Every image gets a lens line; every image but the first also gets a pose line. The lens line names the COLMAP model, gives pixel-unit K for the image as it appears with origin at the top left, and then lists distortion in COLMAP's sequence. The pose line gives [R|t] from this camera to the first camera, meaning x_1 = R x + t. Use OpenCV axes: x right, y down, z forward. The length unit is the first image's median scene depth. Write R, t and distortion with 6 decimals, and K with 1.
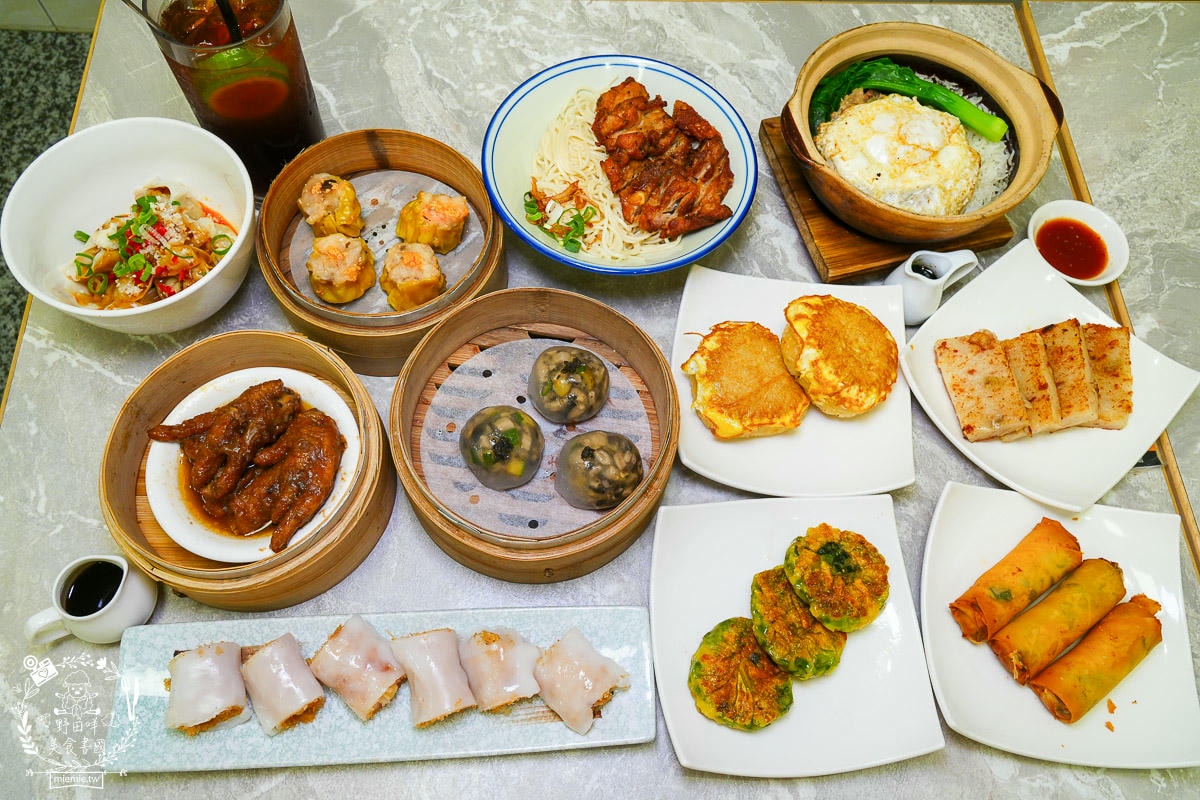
lens RADIAL K [[920.0, 0, 593.9], [0, 920.0, 393.6], [0, 0, 1]] dist [-0.000278, 0.016107]
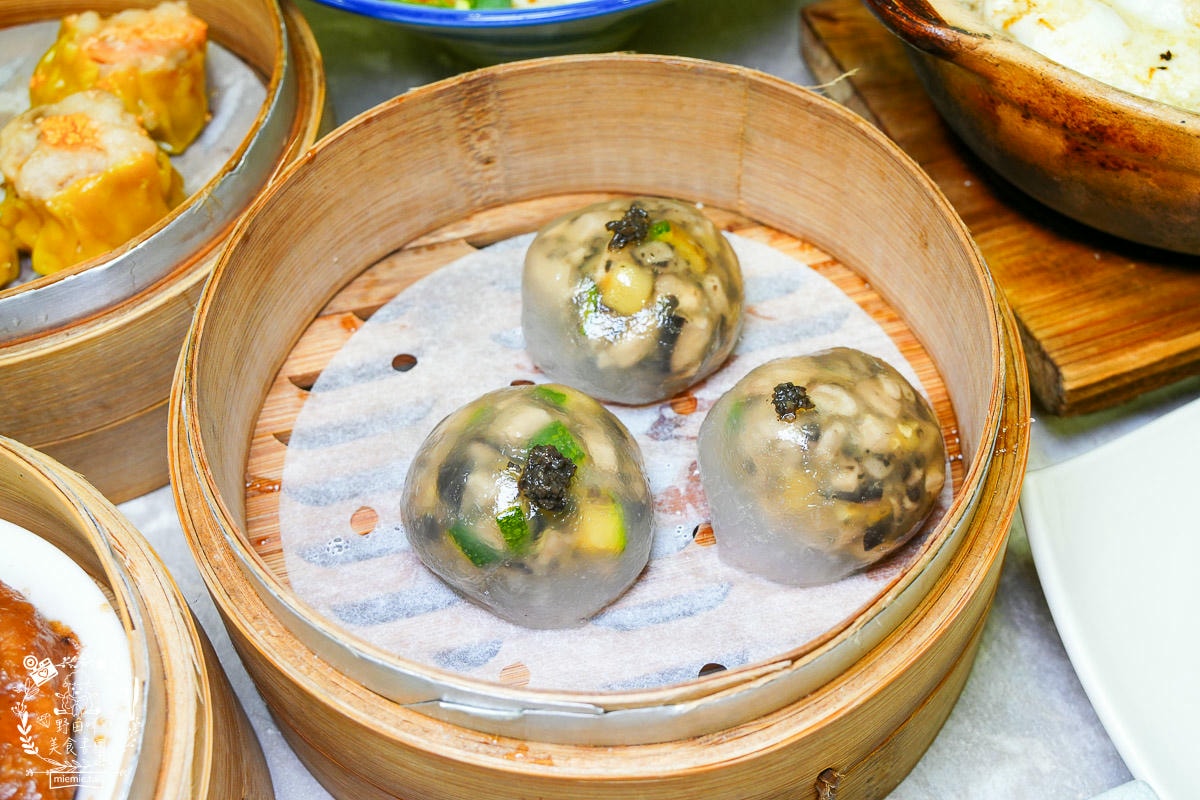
lens RADIAL K [[1529.4, 0, 591.0], [0, 1529.4, 396.1], [0, 0, 1]] dist [0.012422, 0.000000]
pose [[0.926054, -0.346519, 0.149492, -0.142142], [0.370685, 0.909533, -0.187994, 0.128158], [-0.070824, 0.229507, 0.970727, 0.423208]]
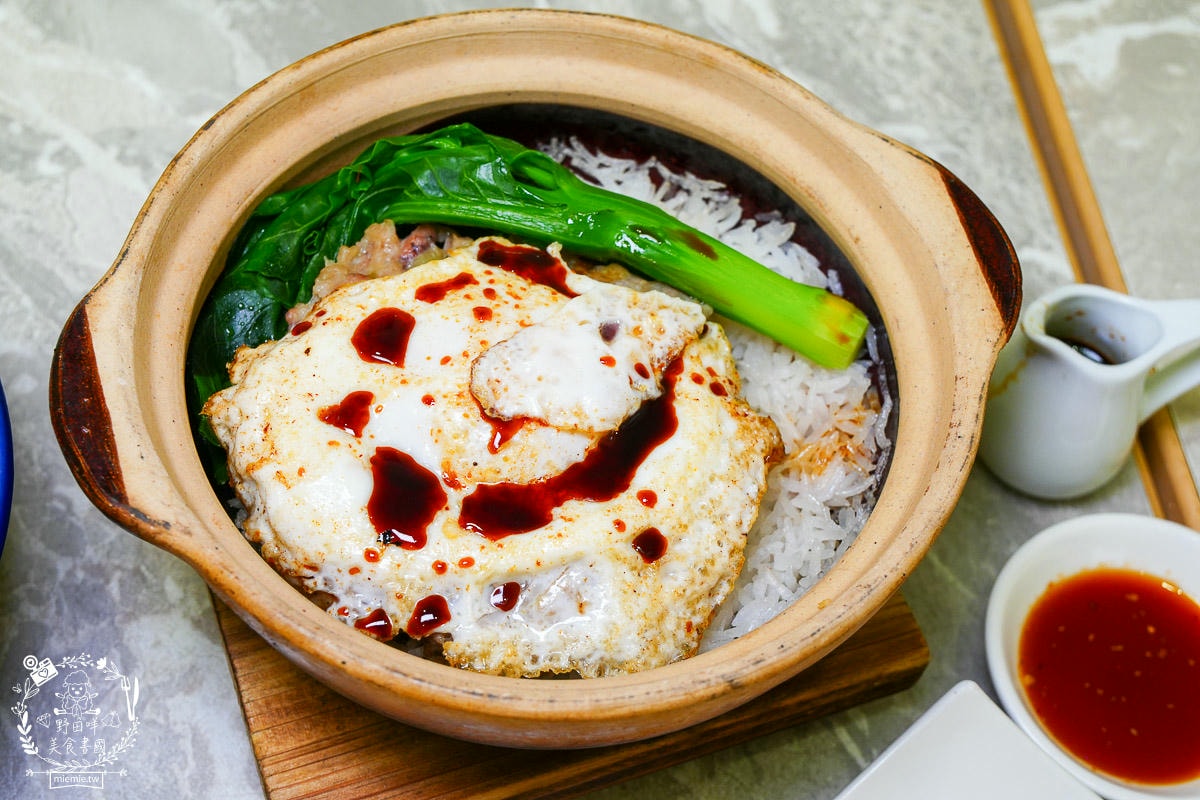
lens RADIAL K [[1826.9, 0, 592.6], [0, 1826.9, 412.4], [0, 0, 1]] dist [0.029553, 0.000000]
pose [[0.996831, -0.054389, 0.058044, 0.350966], [0.061746, 0.989113, -0.133581, -0.200958], [-0.050147, 0.136742, 0.989337, 0.440030]]
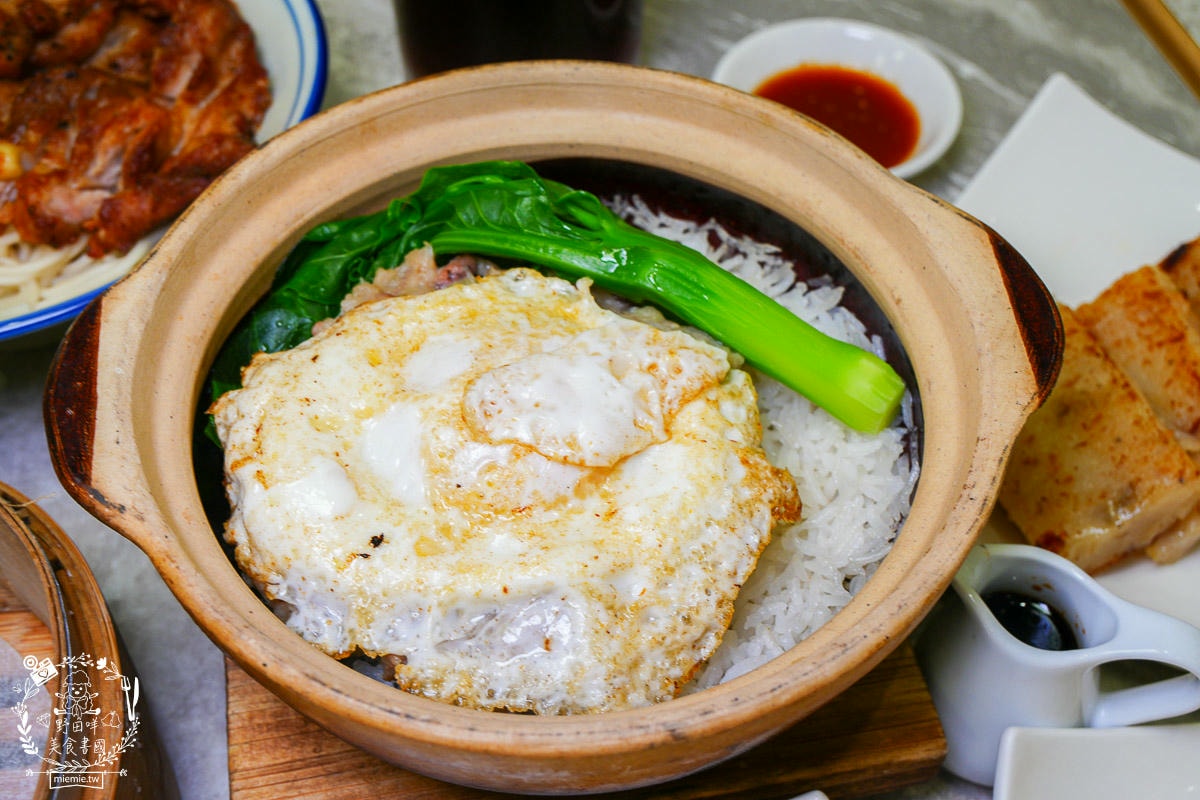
lens RADIAL K [[1529.4, 0, 591.6], [0, 1529.4, 401.6], [0, 0, 1]] dist [0.012422, 0.000000]
pose [[0.995144, 0.027848, -0.094411, 0.434681], [-0.049493, 0.970643, -0.235376, -0.179721], [0.085085, 0.238906, 0.967308, 0.566662]]
